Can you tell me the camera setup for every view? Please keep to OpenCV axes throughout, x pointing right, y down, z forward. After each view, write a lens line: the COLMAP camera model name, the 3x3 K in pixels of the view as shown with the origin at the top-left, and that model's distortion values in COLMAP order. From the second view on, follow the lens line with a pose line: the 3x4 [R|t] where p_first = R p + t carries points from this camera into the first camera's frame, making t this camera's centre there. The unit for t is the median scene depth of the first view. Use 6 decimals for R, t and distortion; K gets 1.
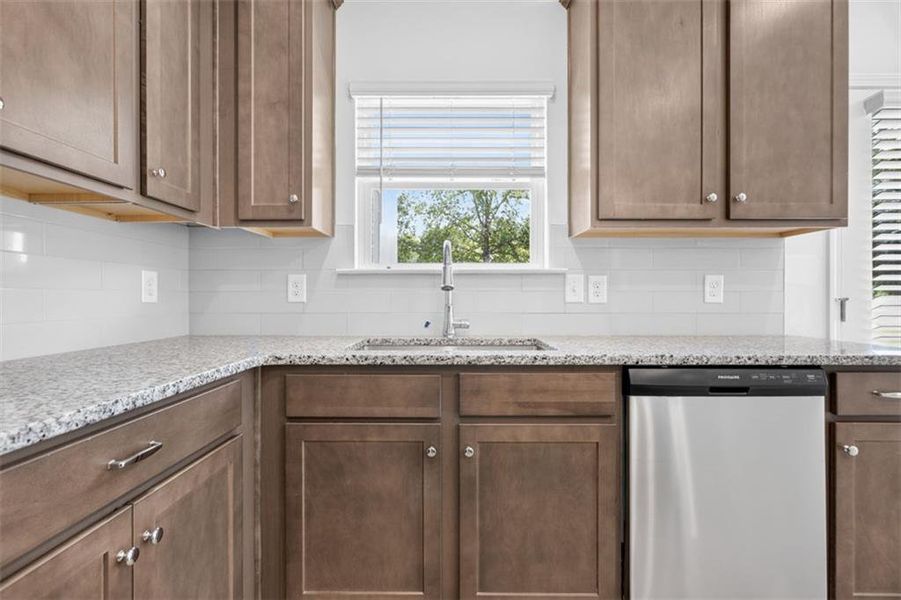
lens RADIAL K [[407.3, 0, 446.8], [0, 407.3, 294.1], [0, 0, 1]] dist [-0.003530, -0.000061]
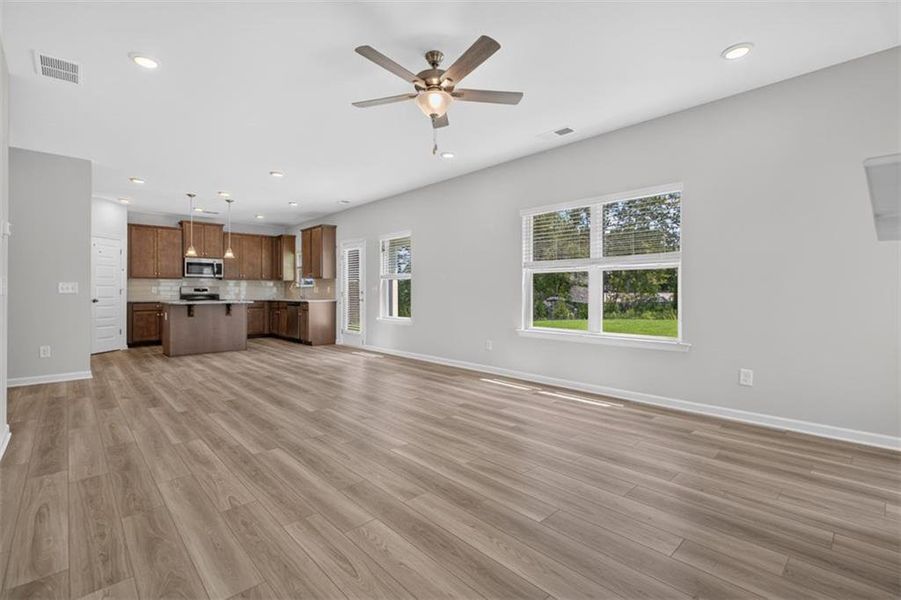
lens RADIAL K [[410.4, 0, 438.0], [0, 410.4, 288.5], [0, 0, 1]] dist [-0.000201, 0.000019]
pose [[0.677664, -0.009666, -0.735308, 5.689345], [0.006010, 0.999953, -0.007607, 0.020300], [0.735347, 0.000736, 0.677690, -1.456876]]
